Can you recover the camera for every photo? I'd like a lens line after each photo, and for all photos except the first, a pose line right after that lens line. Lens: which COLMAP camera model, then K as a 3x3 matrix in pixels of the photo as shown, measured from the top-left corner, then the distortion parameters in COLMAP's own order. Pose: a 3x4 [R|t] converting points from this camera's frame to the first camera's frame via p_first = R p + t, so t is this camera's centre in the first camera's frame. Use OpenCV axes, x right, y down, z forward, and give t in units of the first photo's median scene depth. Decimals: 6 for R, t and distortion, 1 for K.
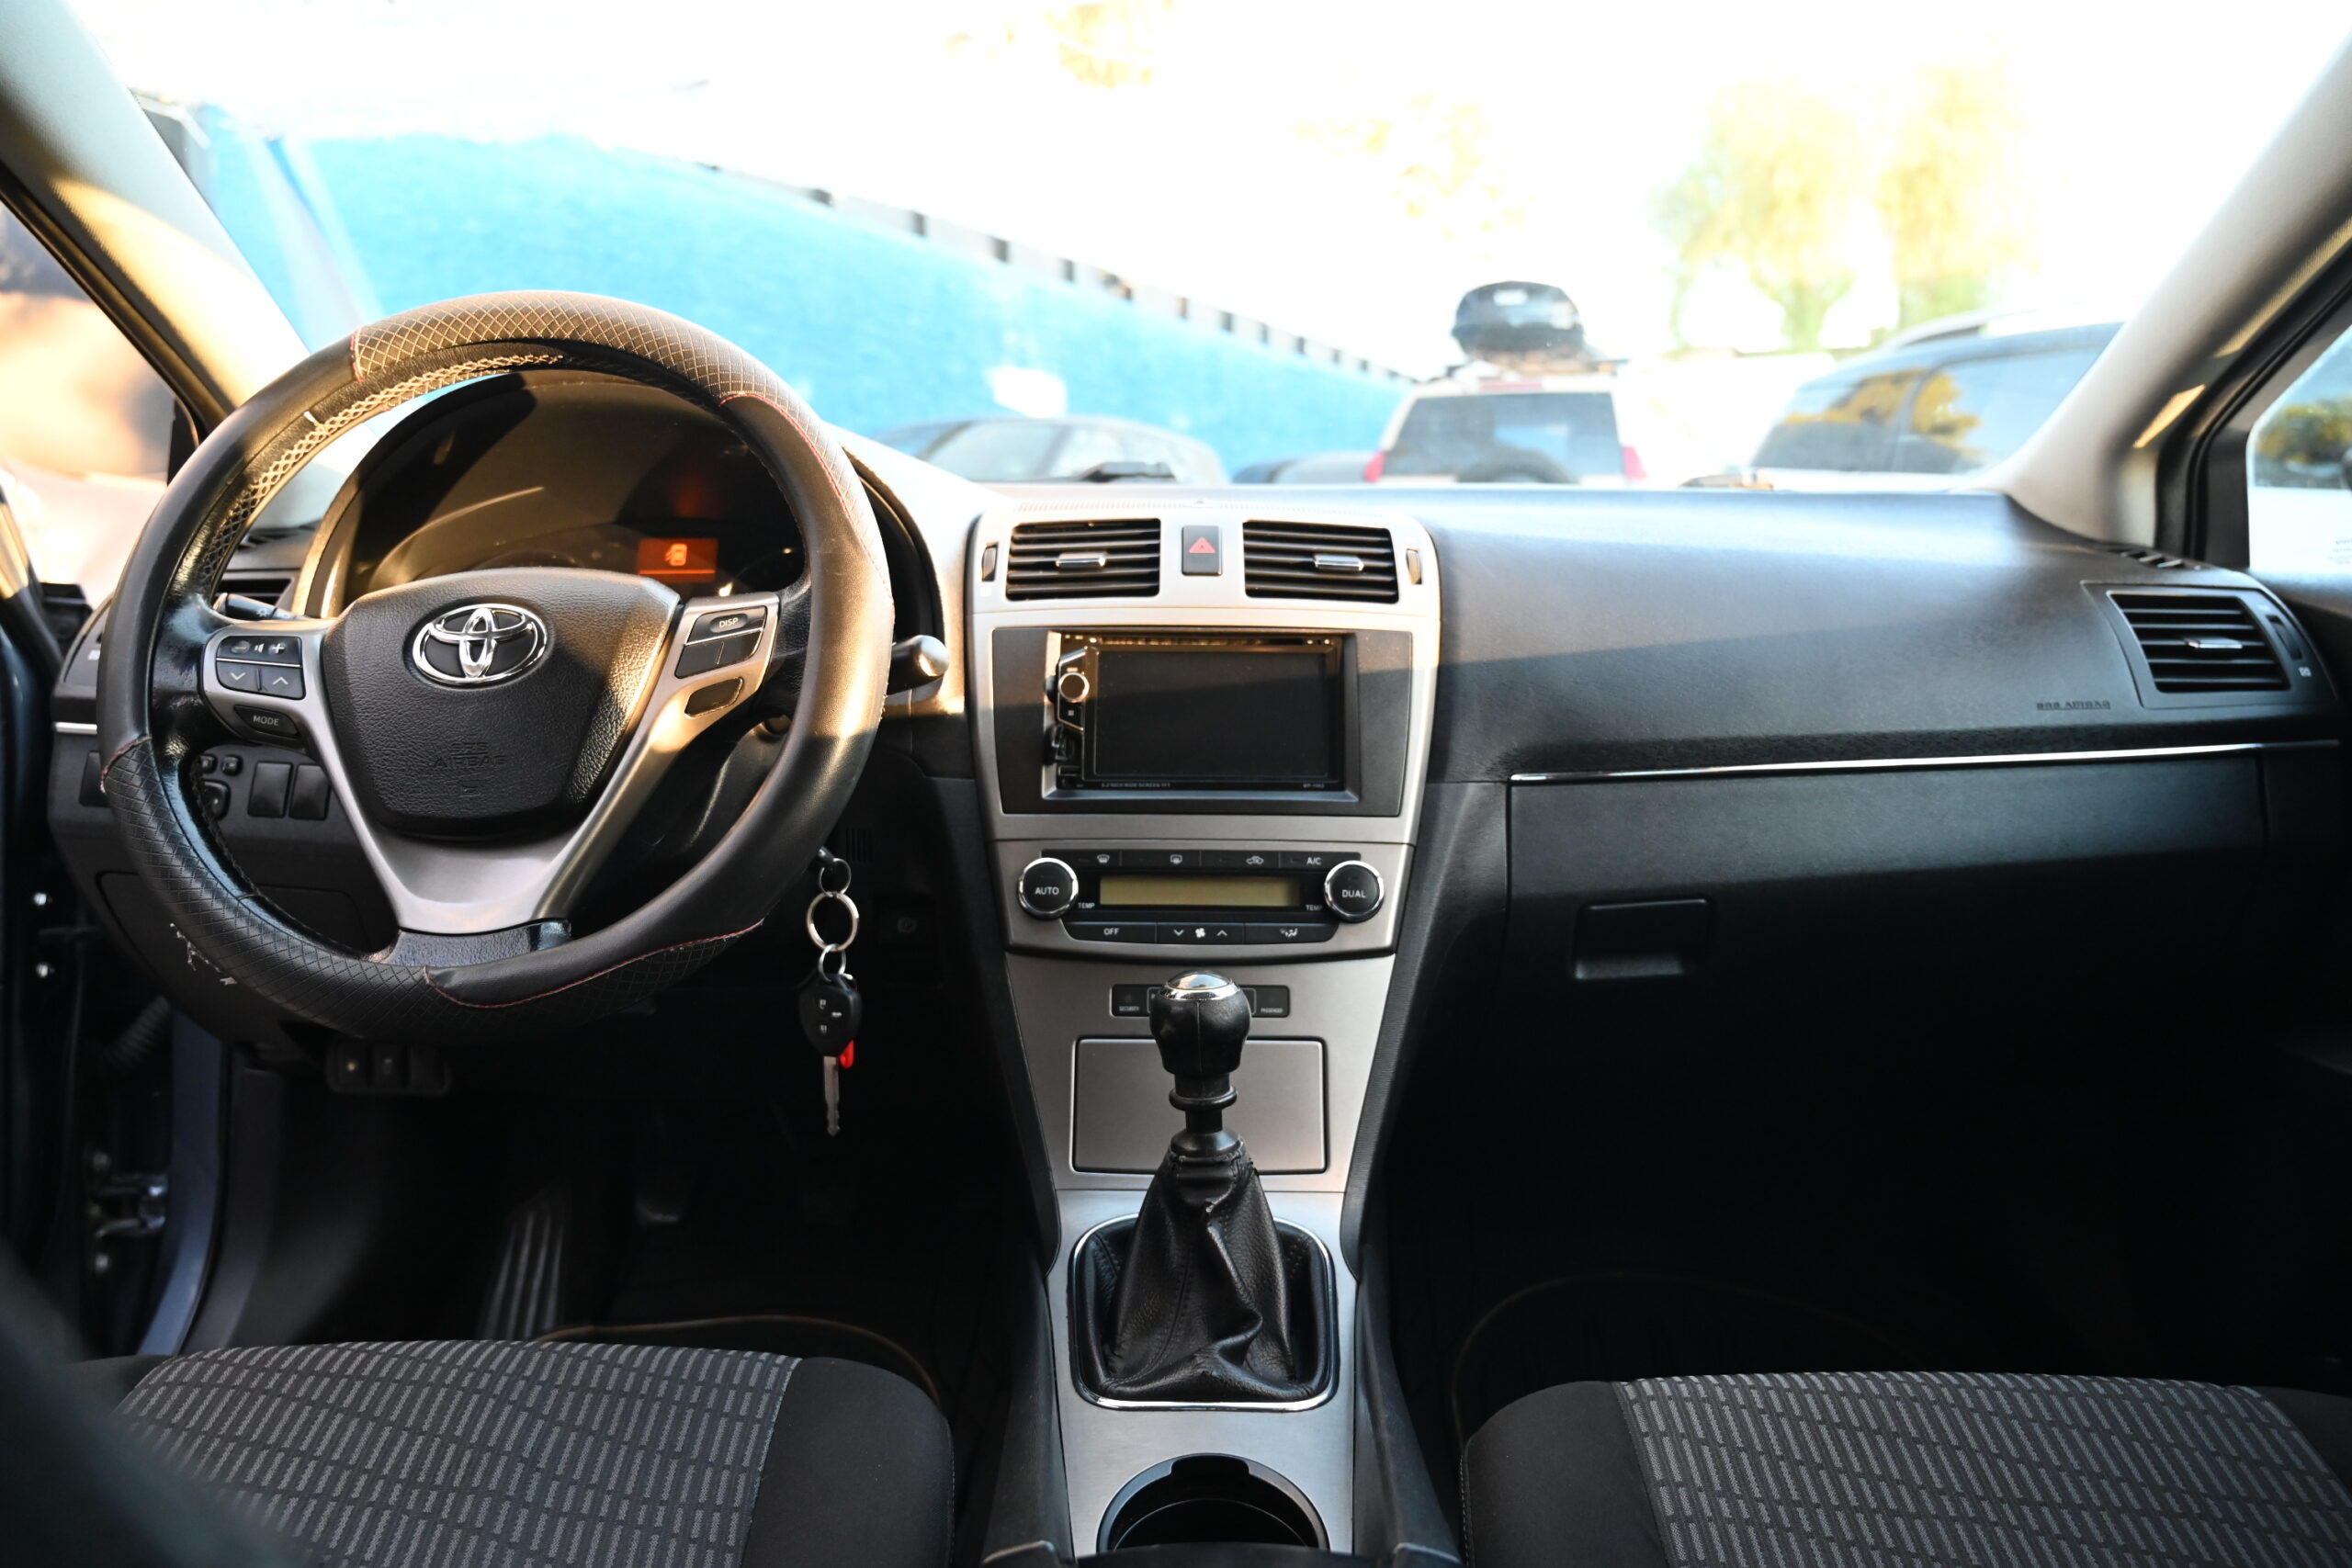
lens RADIAL K [[1558.4, 0, 1177.8], [0, 1558.4, 774.9], [0, 0, 1]] dist [-0.004149, 0.004569]
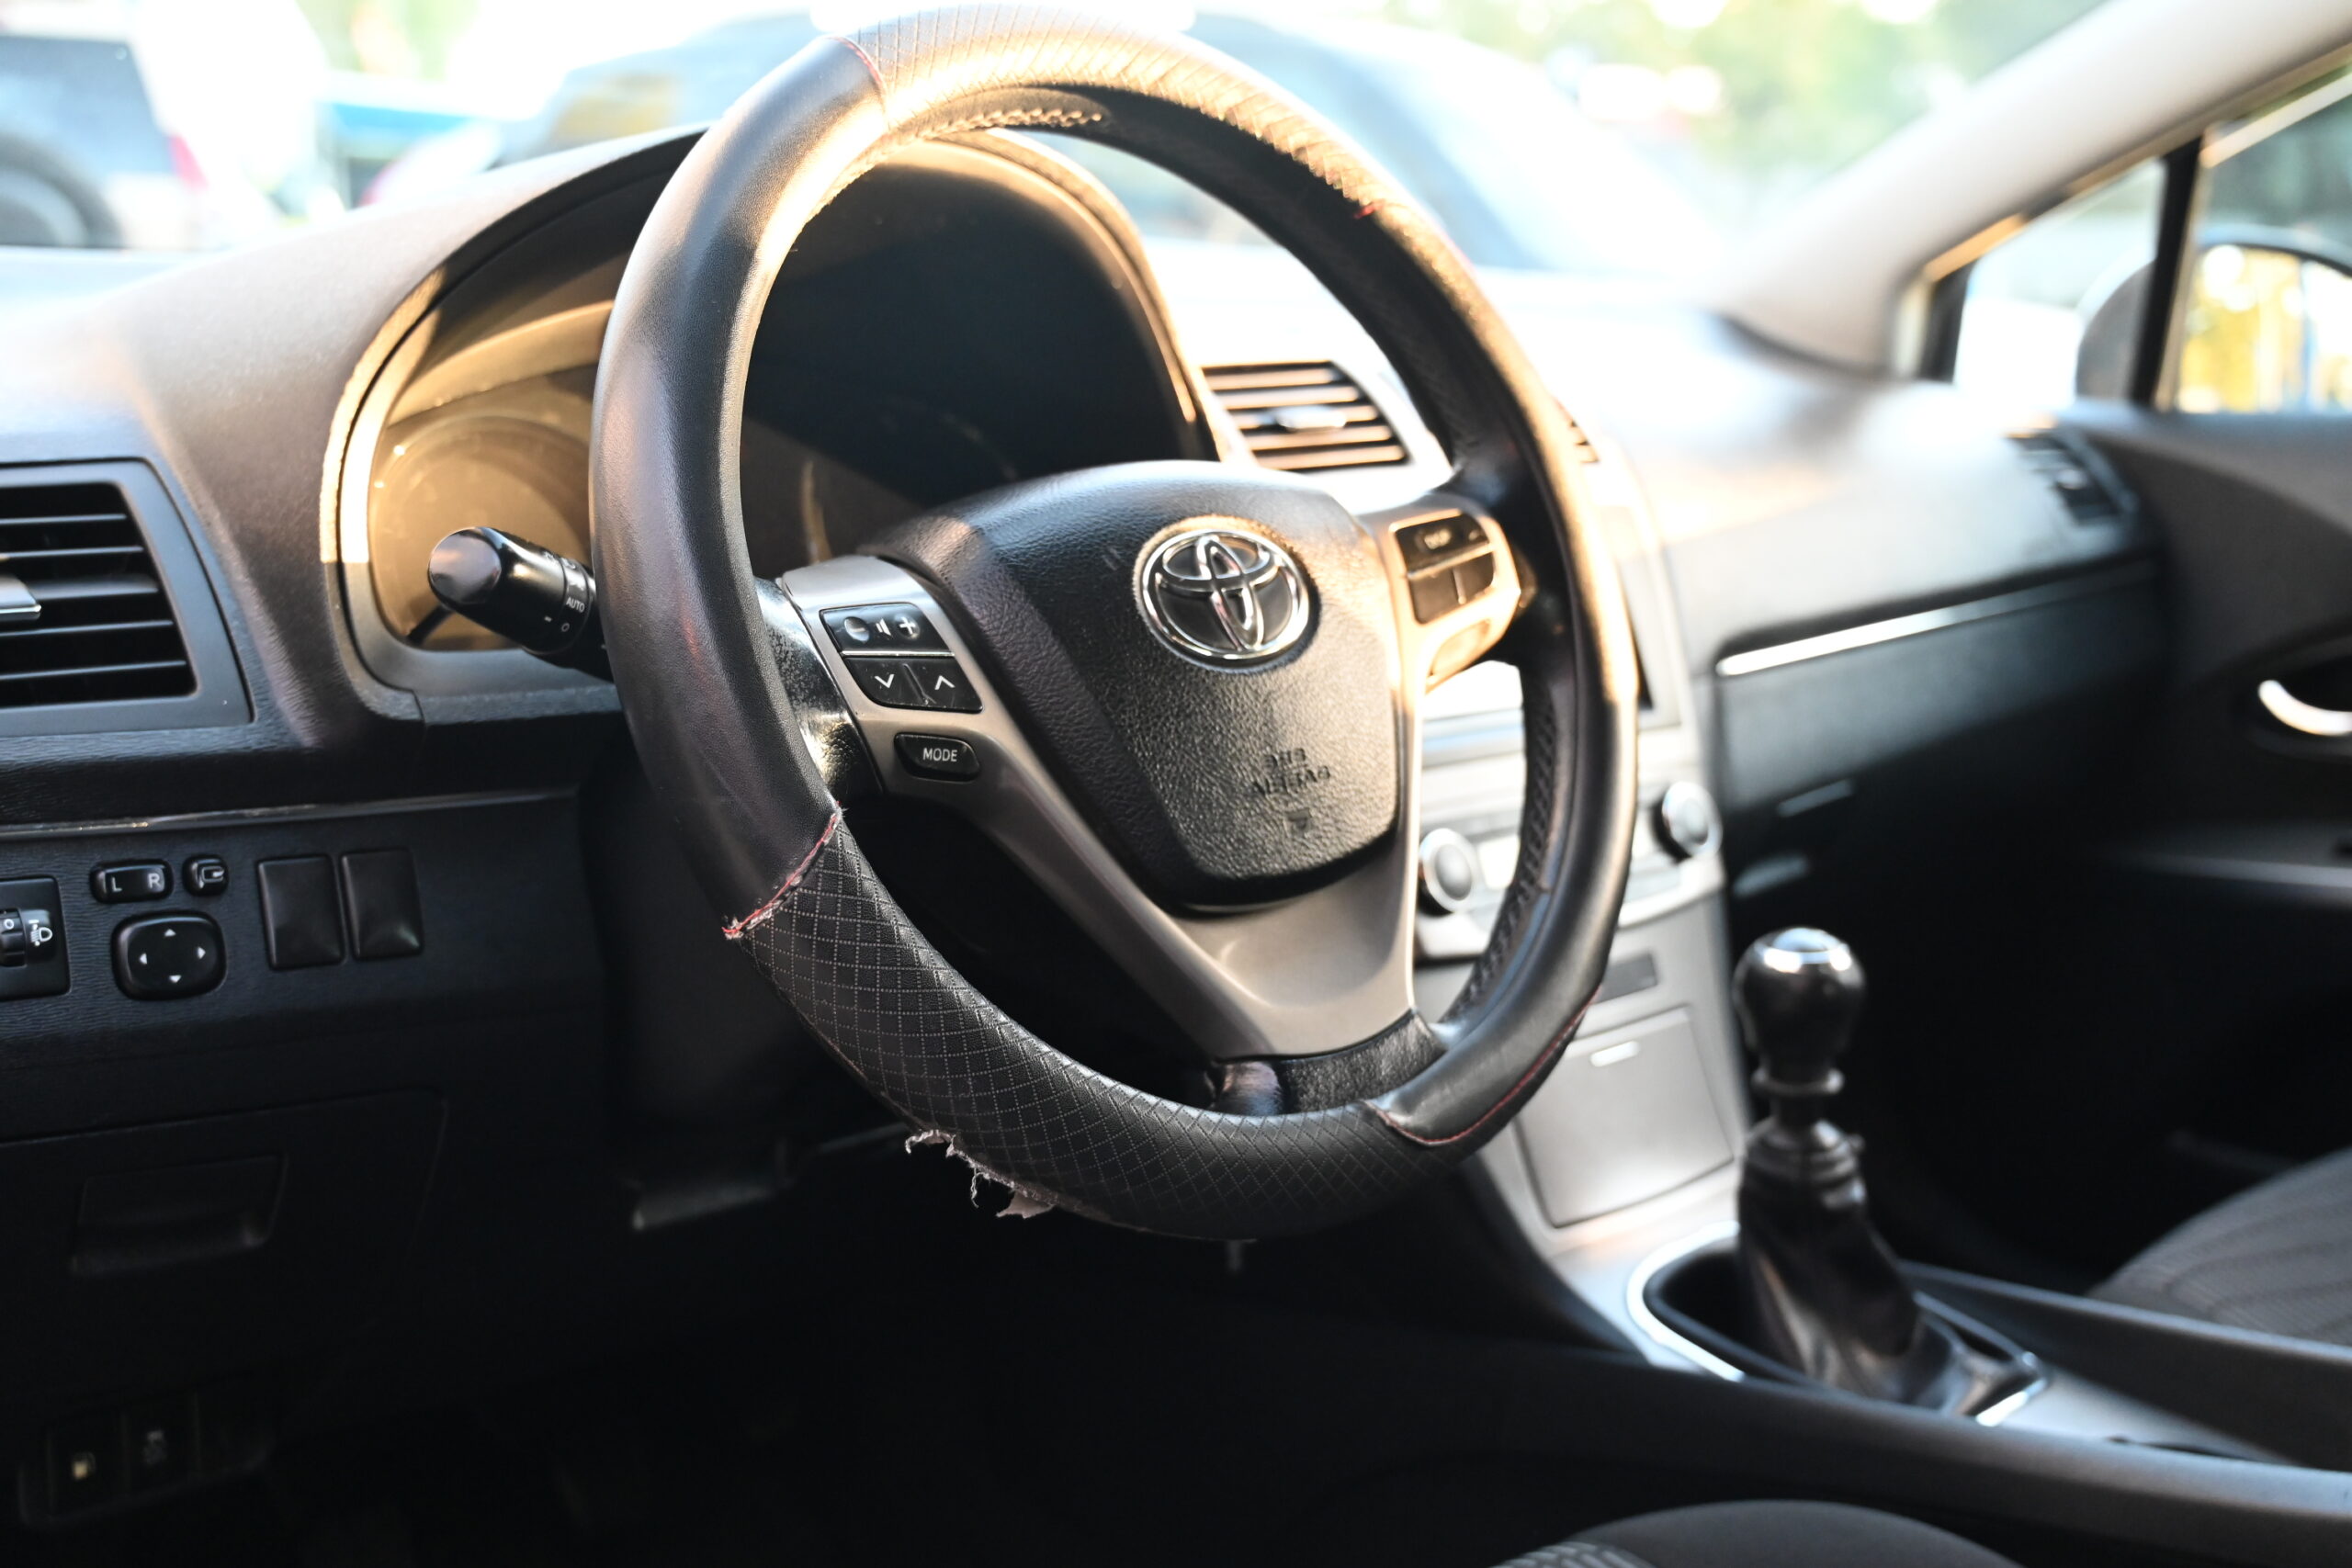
lens RADIAL K [[2471.8, 0, 1181.5], [0, 2471.8, 794.8], [0, 0, 1]] dist [-0.033088, 0.000000]
pose [[0.730737, -0.120907, 0.671867, -0.871569], [0.080903, 0.992593, 0.090632, -0.072751], [-0.677848, -0.011872, 0.735106, 0.211129]]
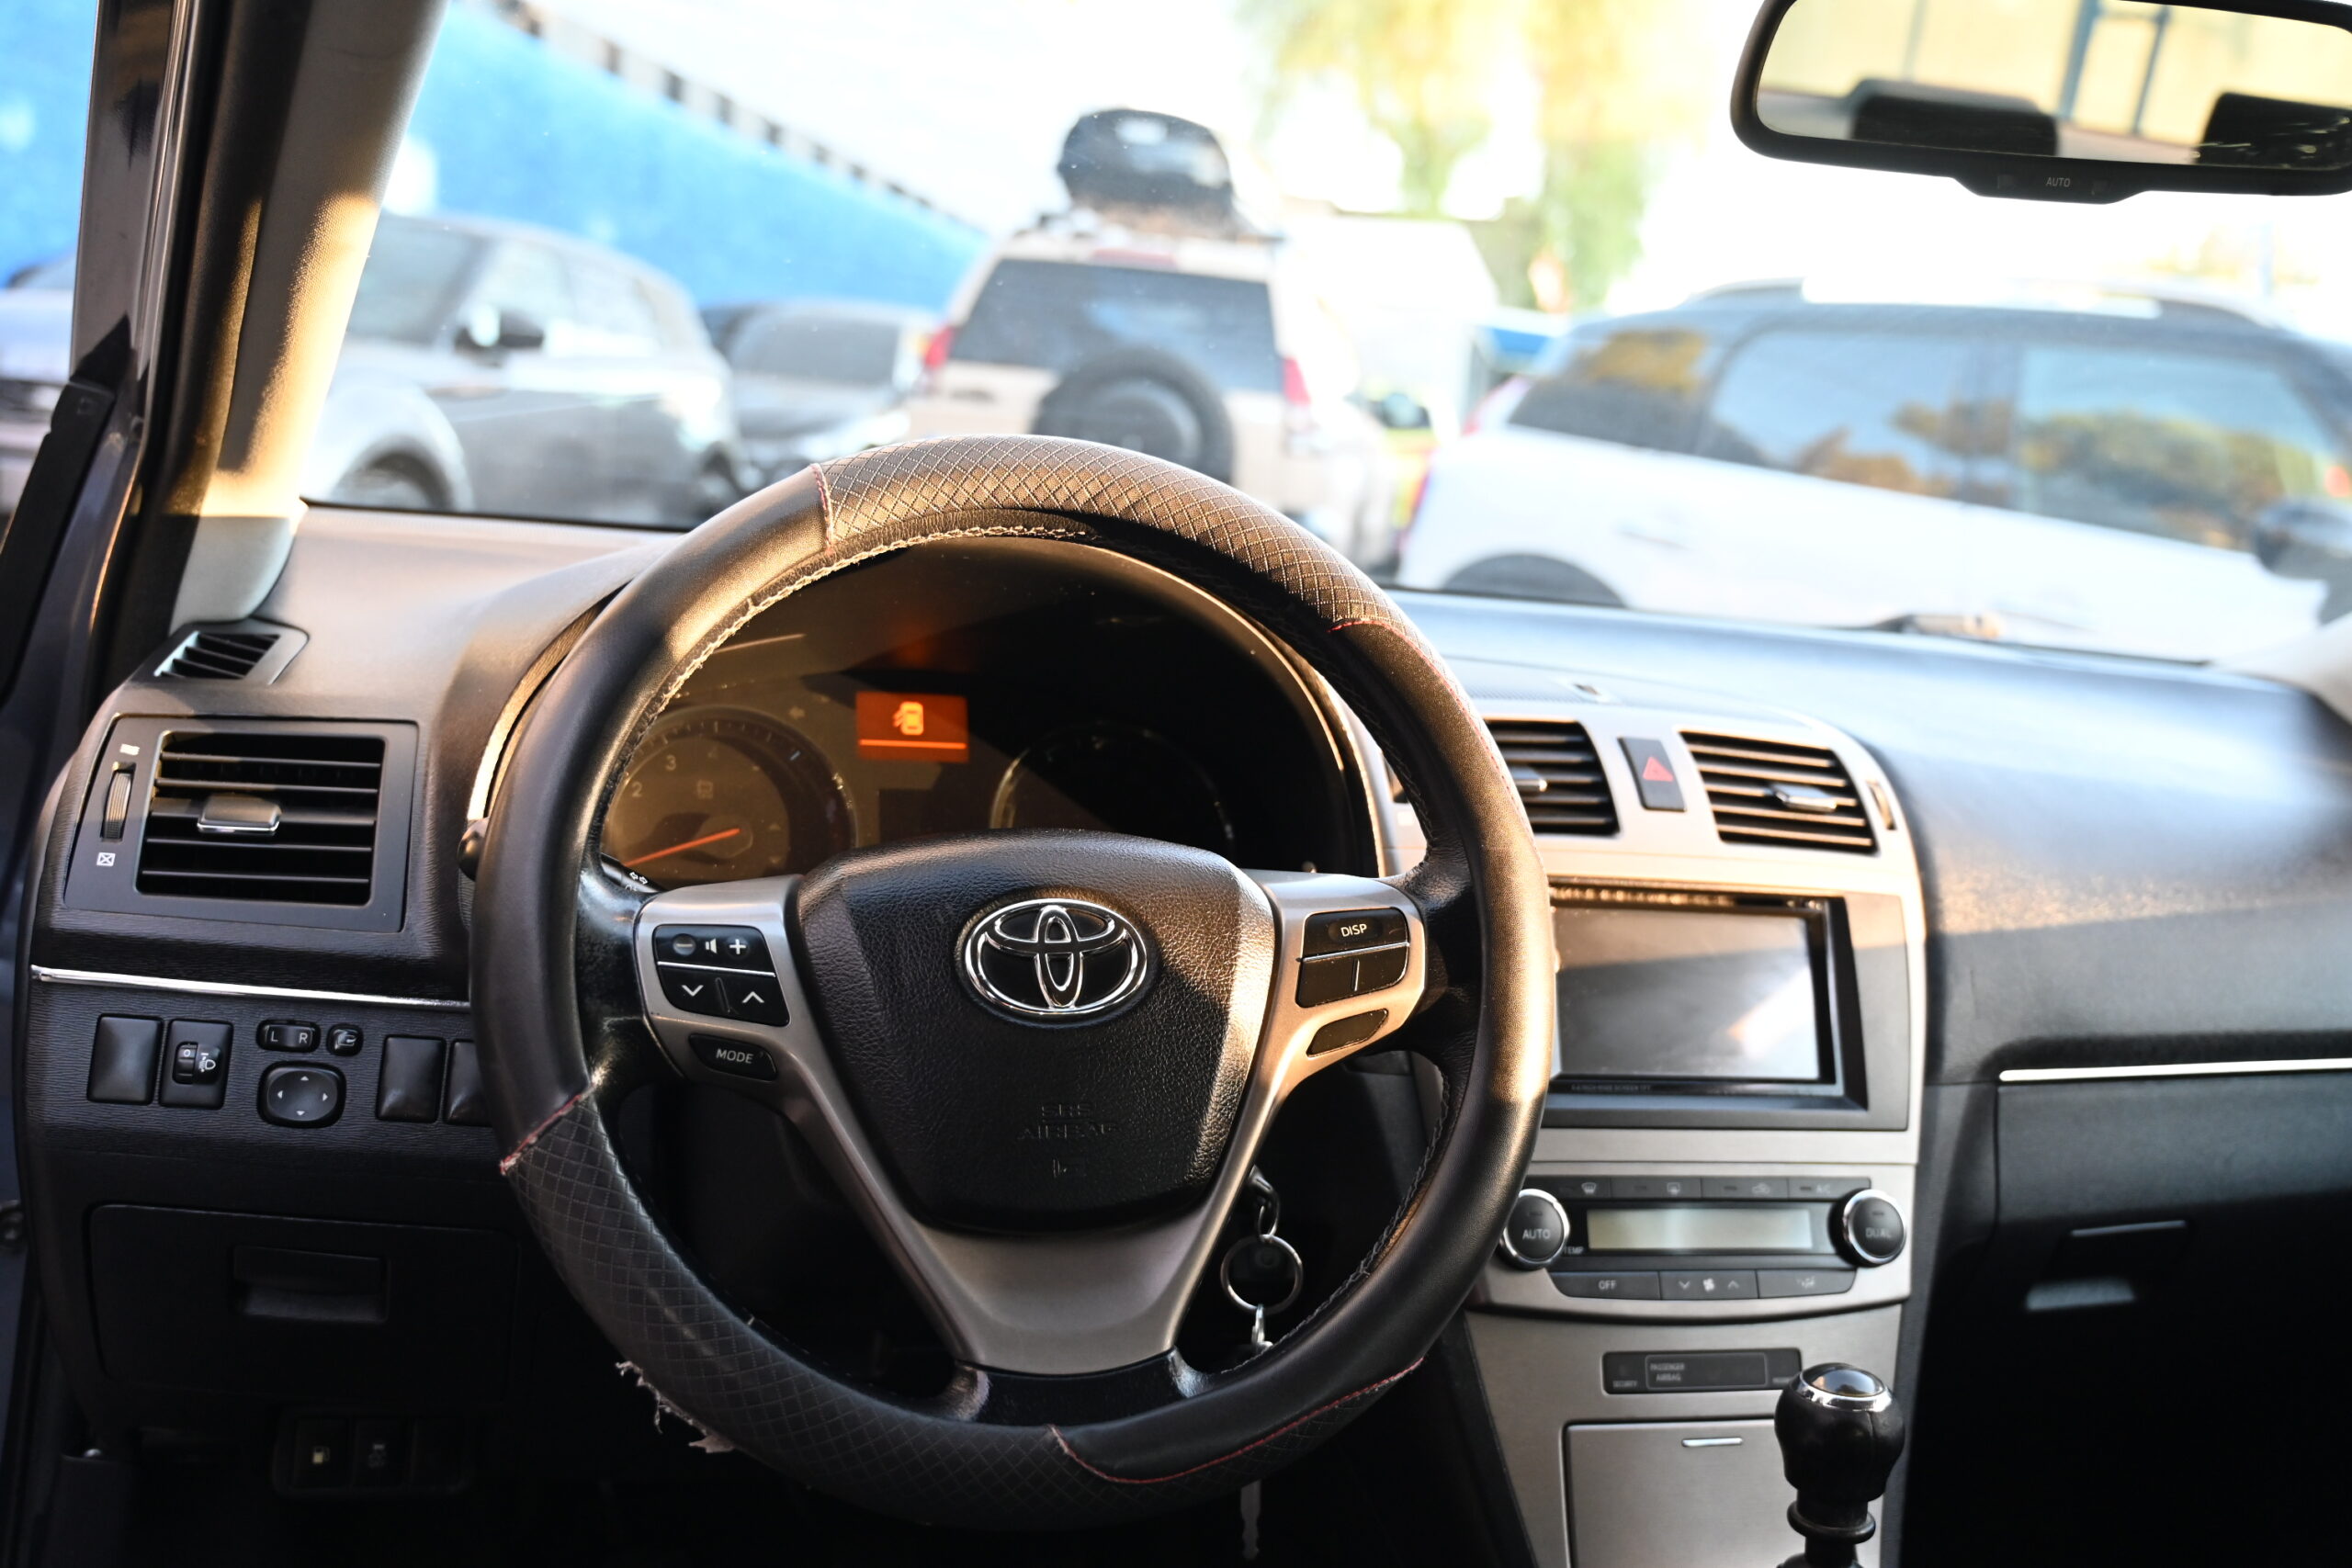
lens RADIAL K [[2266.1, 0, 1161.9], [0, 2266.1, 782.1], [0, 0, 1]] dist [-0.005892, 0.000000]
pose [[0.956702, 0.049006, 0.286916, -0.541141], [-0.052658, 0.998600, 0.005019, -0.131919], [-0.286268, -0.019910, 0.957943, -0.016803]]
